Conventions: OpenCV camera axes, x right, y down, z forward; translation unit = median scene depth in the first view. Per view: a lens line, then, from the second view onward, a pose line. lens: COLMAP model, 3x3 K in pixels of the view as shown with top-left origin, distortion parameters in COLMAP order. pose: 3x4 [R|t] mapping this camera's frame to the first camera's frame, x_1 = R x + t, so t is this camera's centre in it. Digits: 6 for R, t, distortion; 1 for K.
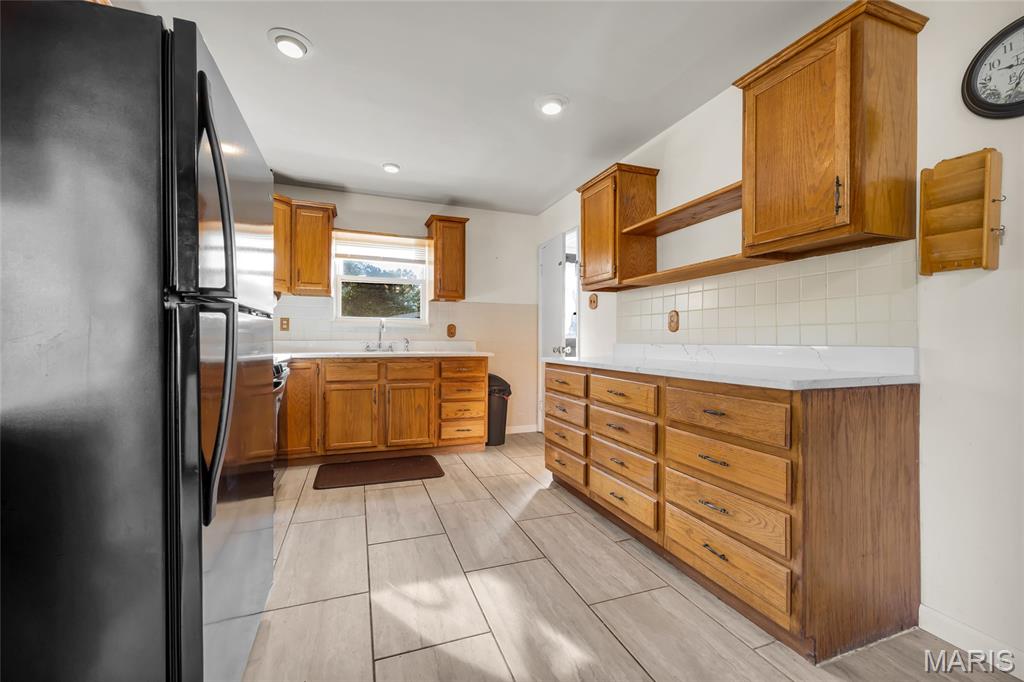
lens RADIAL K [[416.6, 0, 515.3], [0, 416.6, 340.7], [0, 0, 1]] dist [0.001932, 0.000071]
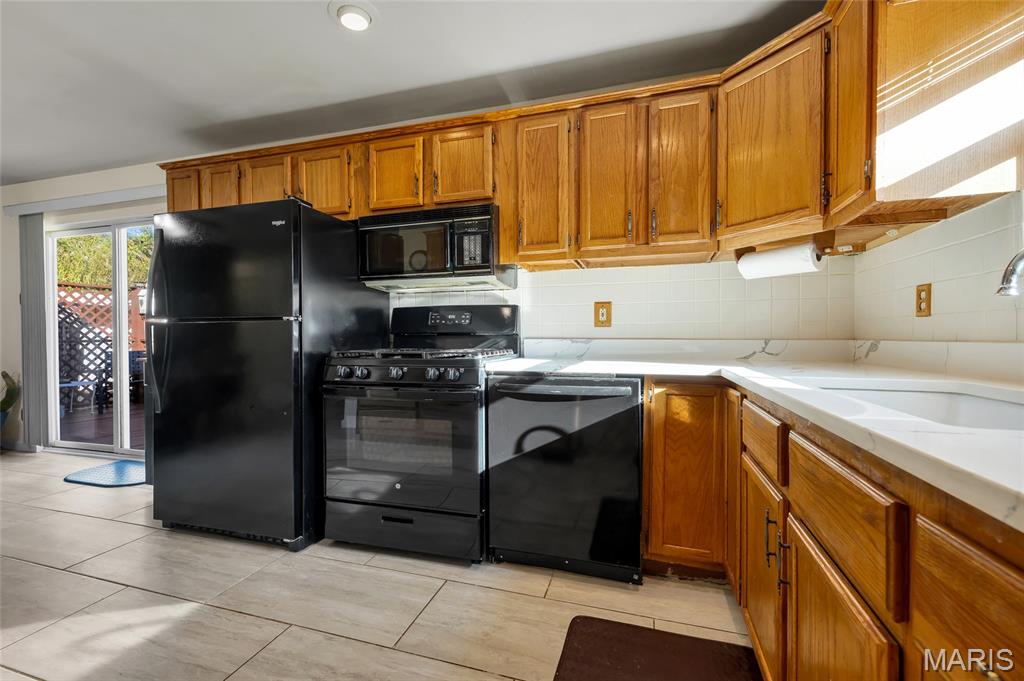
lens RADIAL K [[416.6, 0, 520.8], [0, 416.6, 337.6], [0, 0, 1]] dist [0.001932, 0.000071]
pose [[-0.589075, 0.012000, -0.807989, -0.005851], [0.005296, 0.999926, 0.010990, -0.017239], [0.808061, 0.002195, -0.589095, 1.518199]]
